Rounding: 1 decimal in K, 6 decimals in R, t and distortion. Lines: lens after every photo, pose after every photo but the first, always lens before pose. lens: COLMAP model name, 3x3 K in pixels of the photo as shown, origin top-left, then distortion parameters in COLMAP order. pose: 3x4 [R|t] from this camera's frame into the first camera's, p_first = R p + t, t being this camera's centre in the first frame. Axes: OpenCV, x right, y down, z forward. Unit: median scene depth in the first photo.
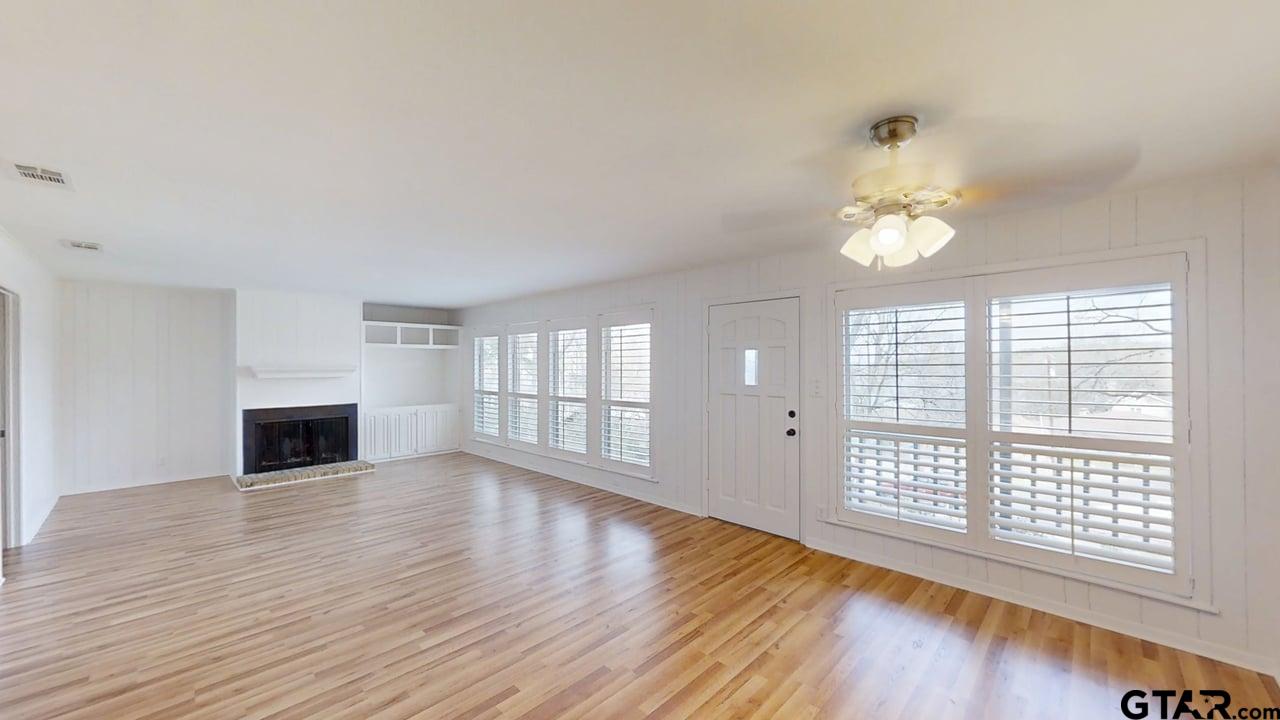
lens RADIAL K [[474.4, 0, 640.0], [0, 474.4, 360.0], [0, 0, 1]] dist [-0.009453, -0.000074]
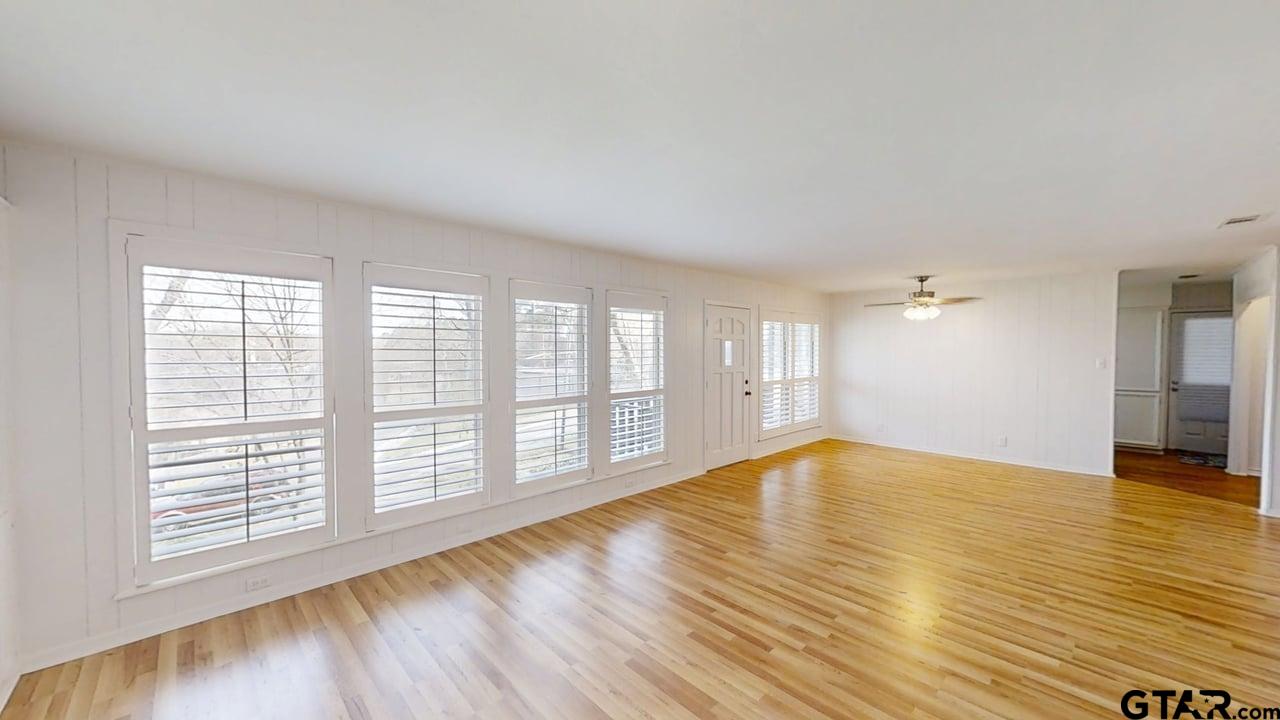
lens RADIAL K [[474.4, 0, 640.0], [0, 474.4, 360.0], [0, 0, 1]] dist [-0.009453, -0.000074]
pose [[0.037572, -0.017830, 0.999135, -0.868371], [-0.004682, 0.999827, 0.018018, 0.008864], [-0.999283, -0.005355, 0.037482, 0.879436]]
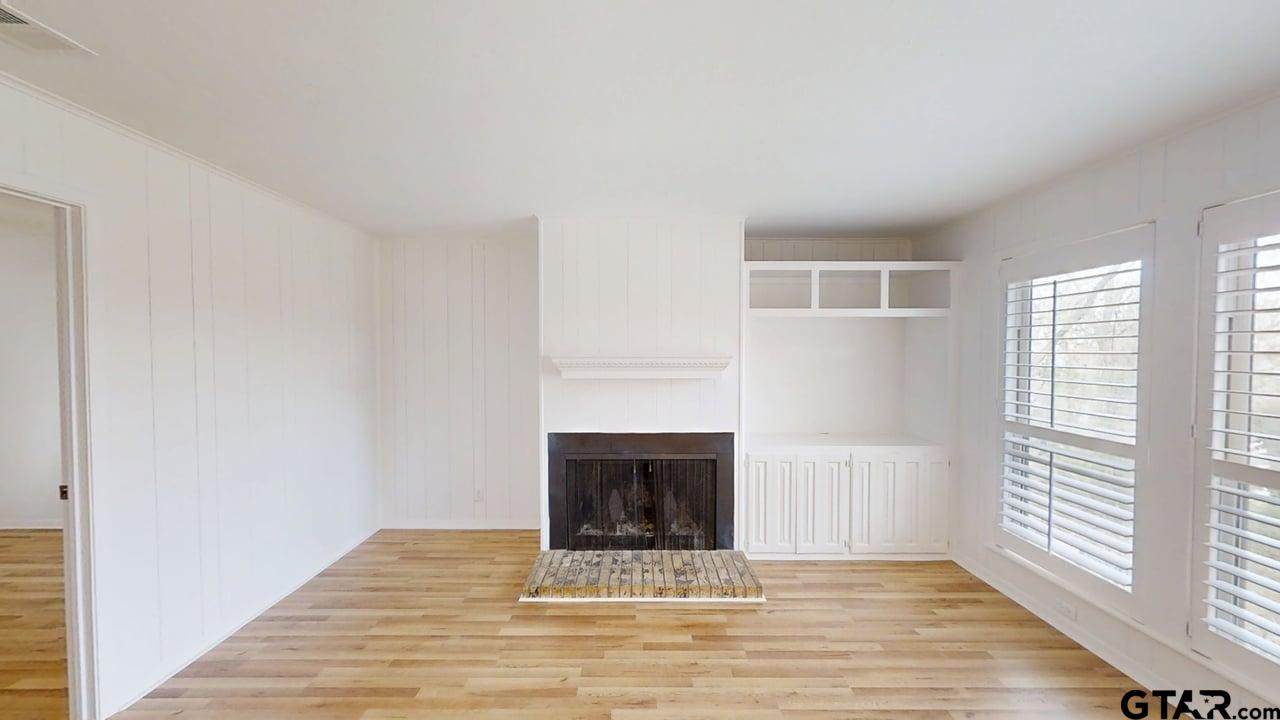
lens RADIAL K [[474.4, 0, 640.0], [0, 474.4, 360.0], [0, 0, 1]] dist [-0.009453, -0.000074]
pose [[0.703380, 0.020209, -0.710527, -0.381432], [0.001076, 0.999564, 0.029495, 0.002825], [0.710813, -0.021511, 0.703052, 0.703514]]
